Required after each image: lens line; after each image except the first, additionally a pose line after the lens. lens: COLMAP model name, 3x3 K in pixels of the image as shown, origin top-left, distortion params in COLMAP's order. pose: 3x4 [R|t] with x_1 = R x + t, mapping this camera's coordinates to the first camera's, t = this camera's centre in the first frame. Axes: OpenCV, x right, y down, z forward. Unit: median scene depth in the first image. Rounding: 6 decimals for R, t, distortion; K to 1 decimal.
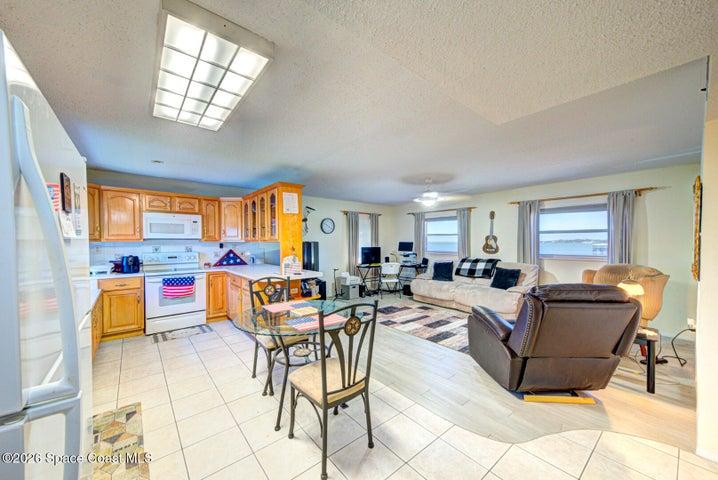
lens RADIAL K [[268.6, 0, 360.9], [0, 268.6, 243.2], [0, 0, 1]] dist [0.003542, 0.000095]
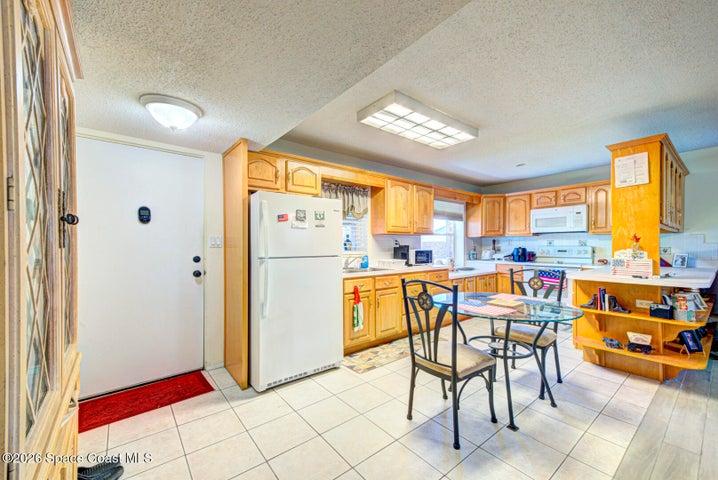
lens RADIAL K [[293.8, 0, 360.4], [0, 293.8, 244.7], [0, 0, 1]] dist [0.000063, 0.000031]
pose [[-0.034711, -0.000802, -0.999397, 0.480715], [-0.000809, 0.999999, -0.000774, 0.035771], [0.999397, 0.000781, -0.034712, 0.331507]]
